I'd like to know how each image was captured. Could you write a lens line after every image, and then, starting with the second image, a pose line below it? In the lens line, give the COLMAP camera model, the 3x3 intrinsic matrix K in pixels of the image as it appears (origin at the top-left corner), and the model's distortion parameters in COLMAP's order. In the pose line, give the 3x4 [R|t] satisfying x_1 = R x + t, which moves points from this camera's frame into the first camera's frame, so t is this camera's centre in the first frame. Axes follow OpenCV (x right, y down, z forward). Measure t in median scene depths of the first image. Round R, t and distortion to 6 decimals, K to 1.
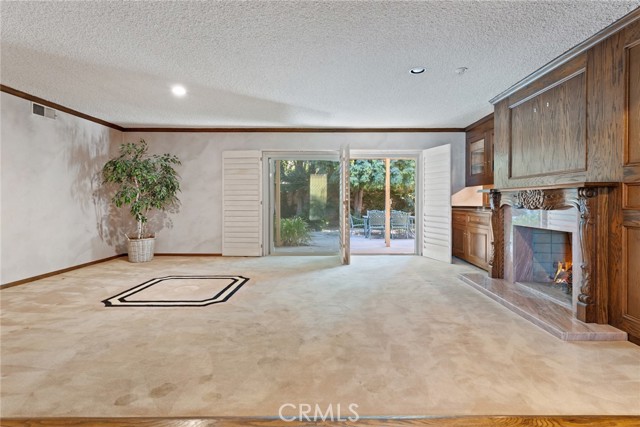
lens RADIAL K [[307.8, 0, 321.8], [0, 307.8, 205.1], [0, 0, 1]] dist [0.000509, -0.000147]
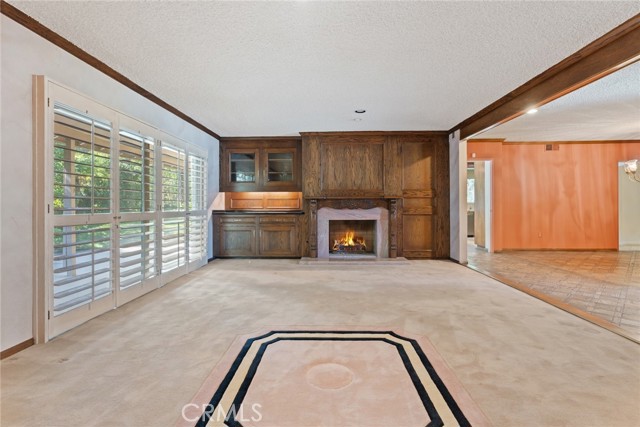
lens RADIAL K [[307.8, 0, 321.8], [0, 307.8, 205.1], [0, 0, 1]] dist [0.000509, -0.000147]
pose [[0.029244, 0.001958, 0.999570, -1.122307], [0.018562, 0.999825, -0.002502, -0.009671], [-0.999400, 0.018628, 0.029203, 1.168673]]
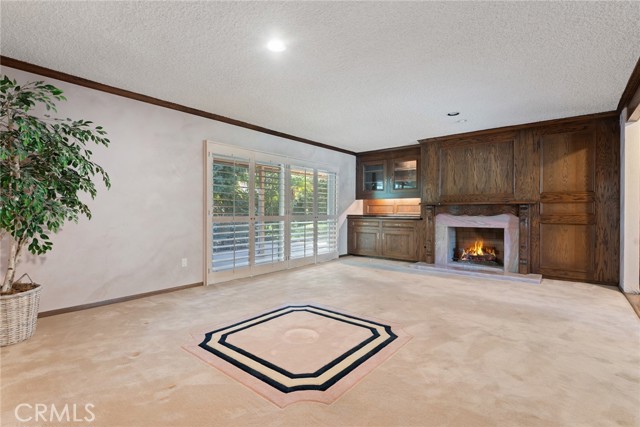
lens RADIAL K [[307.8, 0, 321.8], [0, 307.8, 205.1], [0, 0, 1]] dist [0.000509, -0.000147]
pose [[0.640255, 0.016067, 0.767995, -1.123933], [0.009496, 0.999539, -0.028827, -0.003588], [-0.768104, 0.025749, 0.639807, 0.598436]]
